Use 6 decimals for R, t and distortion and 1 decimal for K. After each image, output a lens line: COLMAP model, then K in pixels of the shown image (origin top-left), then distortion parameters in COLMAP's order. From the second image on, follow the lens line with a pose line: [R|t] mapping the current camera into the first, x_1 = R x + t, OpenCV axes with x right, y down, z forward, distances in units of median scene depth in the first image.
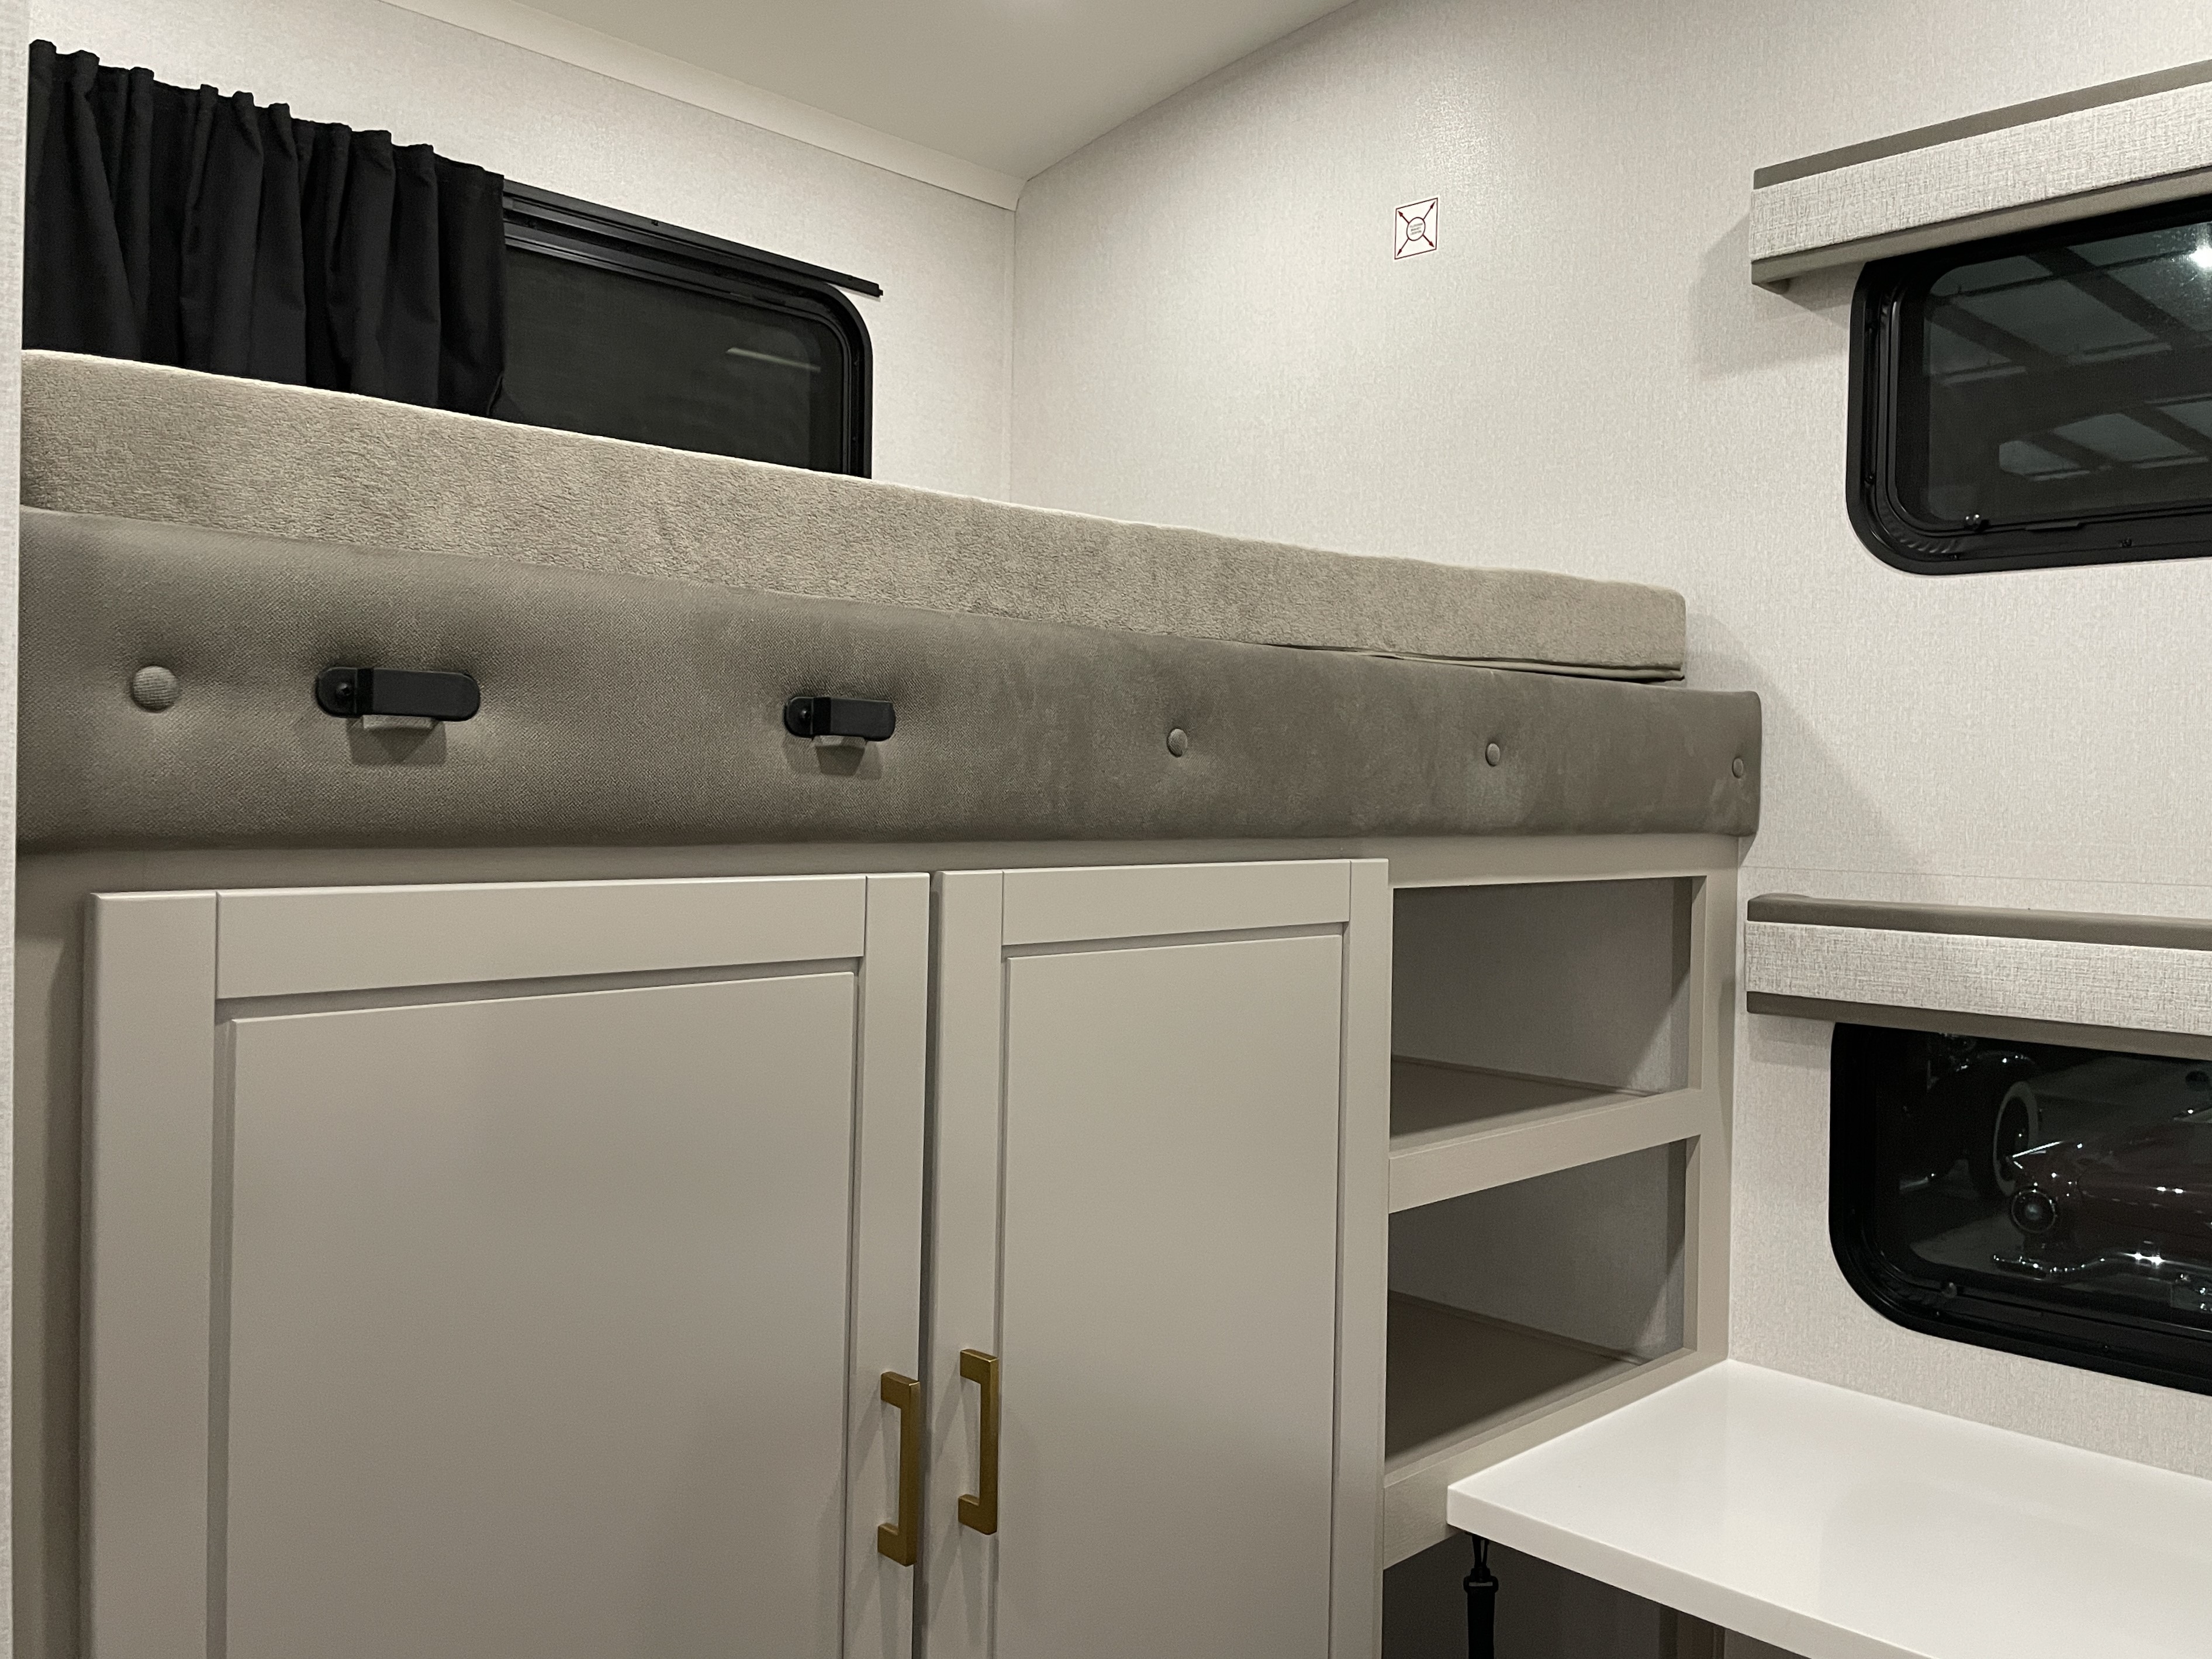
lens RADIAL K [[1698.7, 0, 1129.3], [0, 1698.7, 820.4], [0, 0, 1]] dist [0.063385, -0.097942]
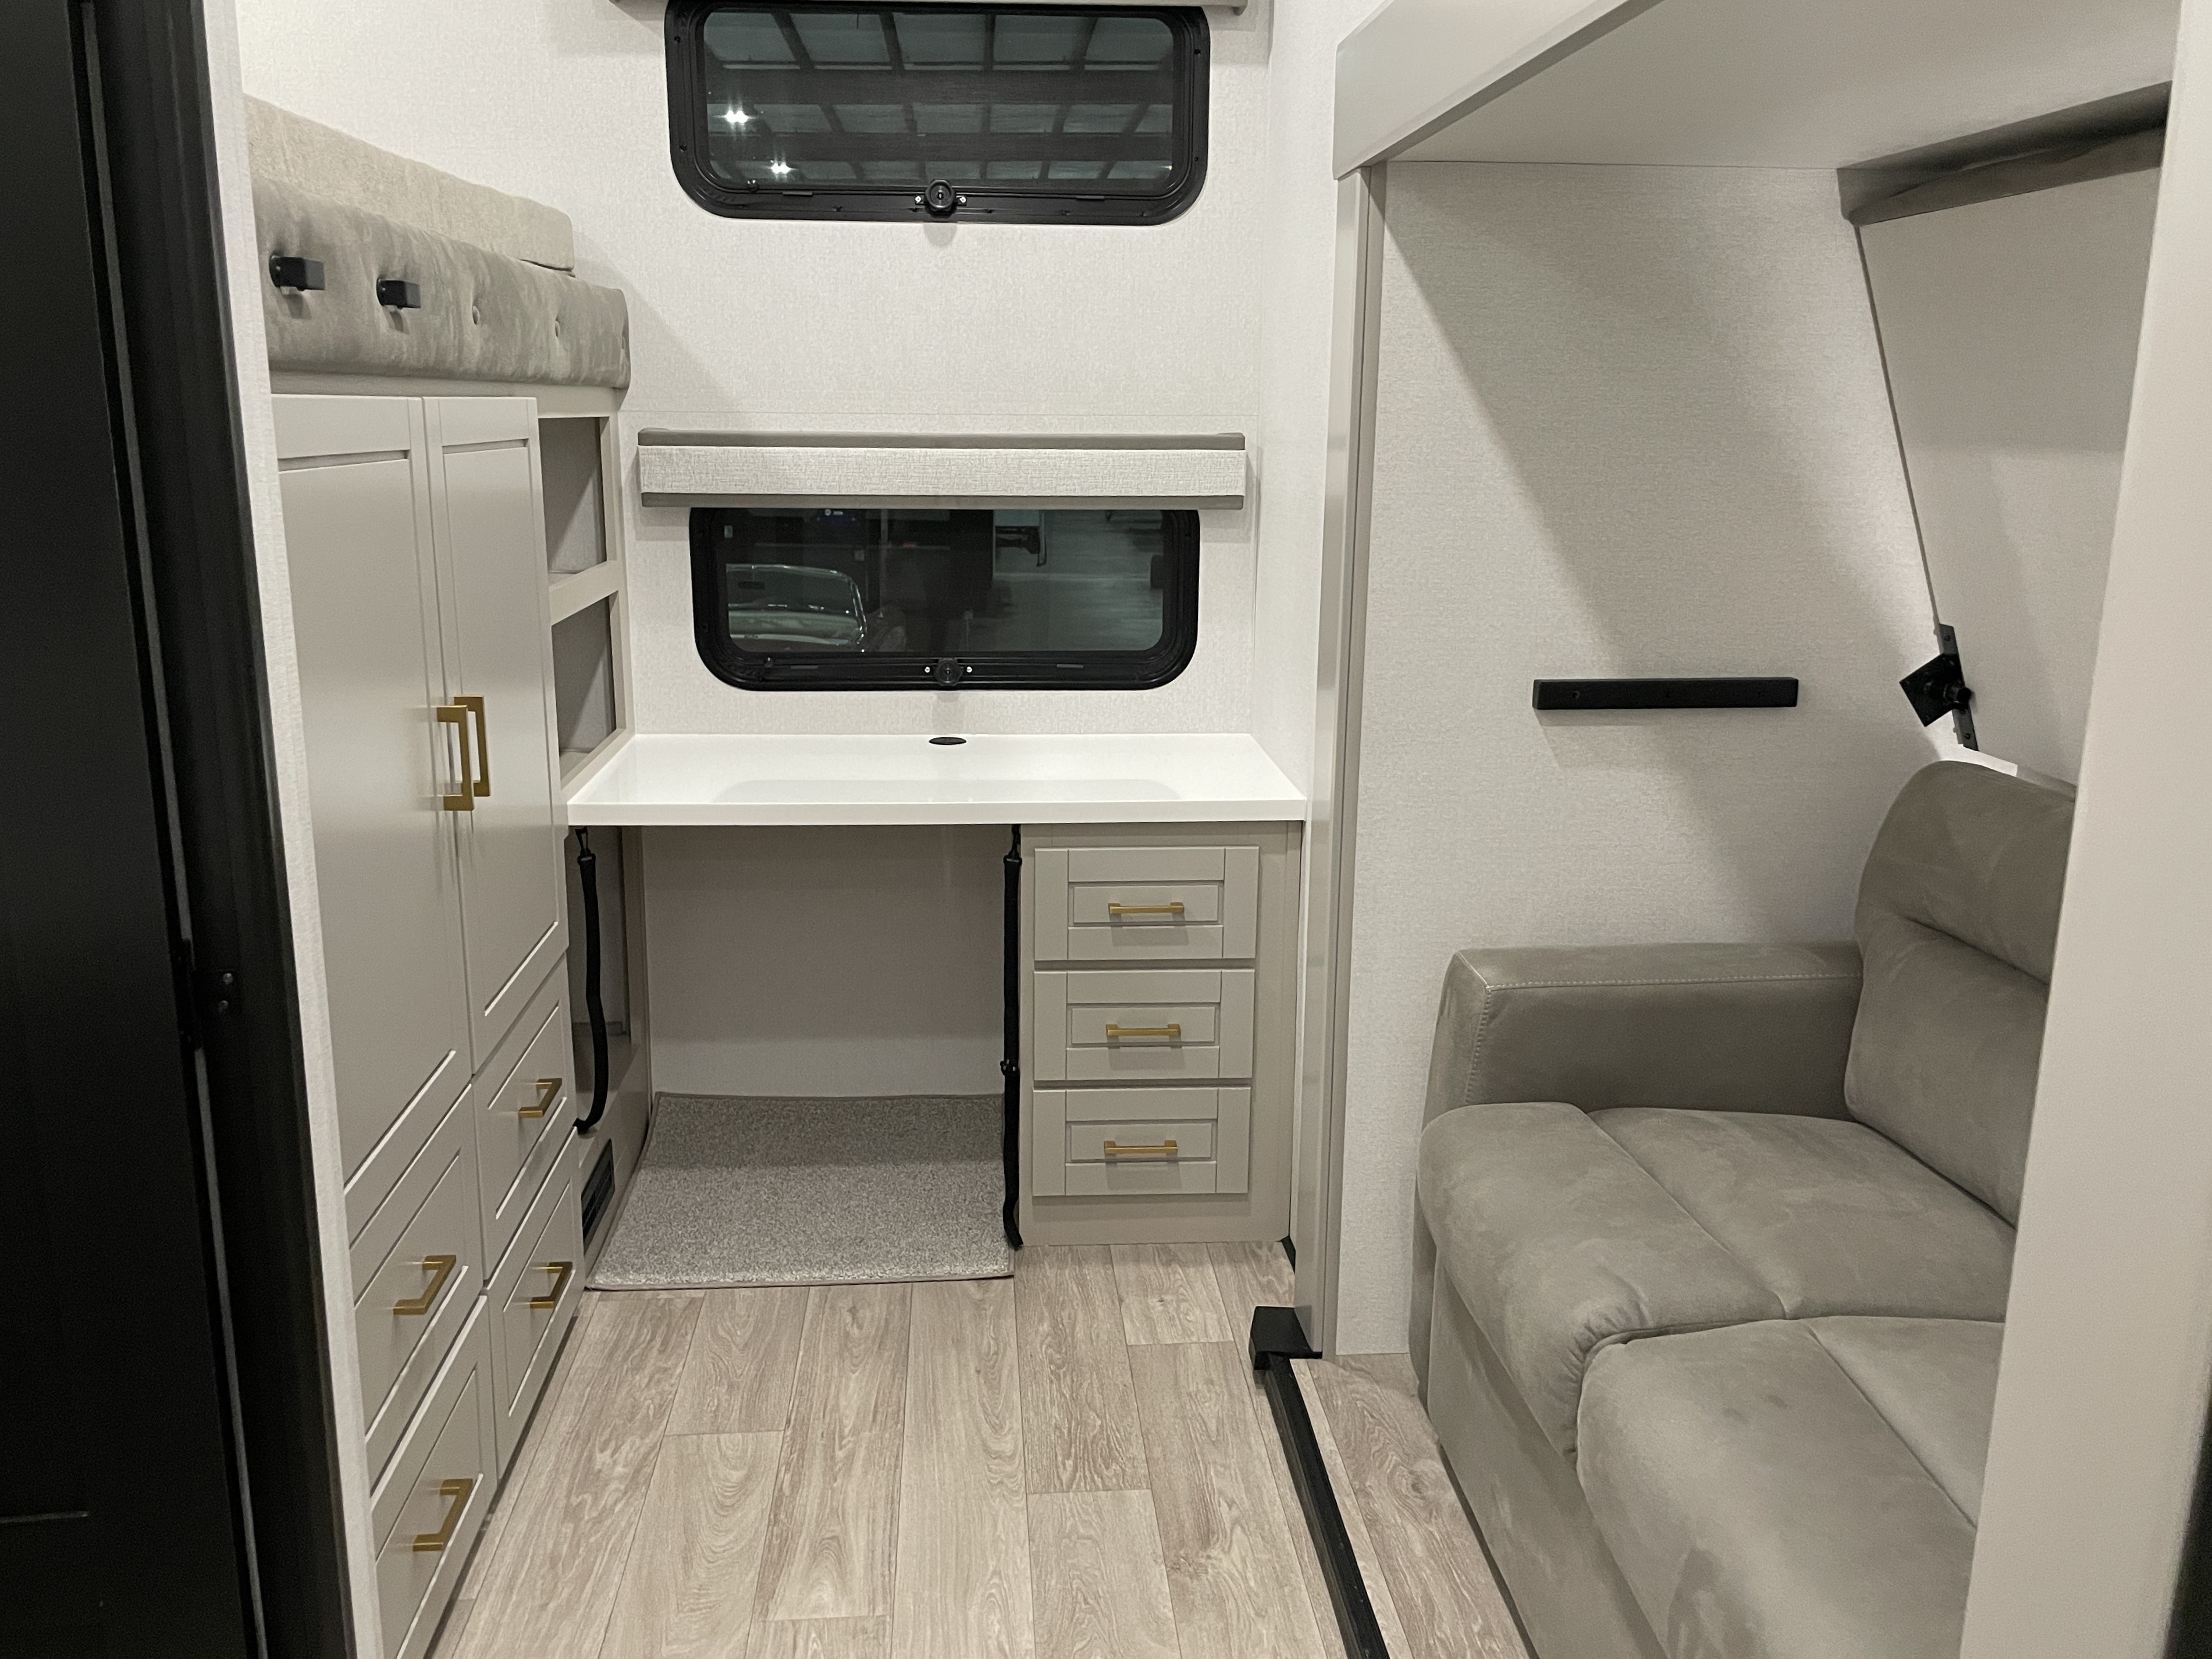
lens RADIAL K [[1698.9, 0, 1083.2], [0, 1698.9, 818.3], [0, 0, 1]] dist [0.063385, -0.097942]
pose [[0.643678, -0.190491, 0.741210, -0.581502], [0.016004, 0.971665, 0.235819, 0.027909], [-0.765129, -0.139929, 0.628488, -0.319043]]
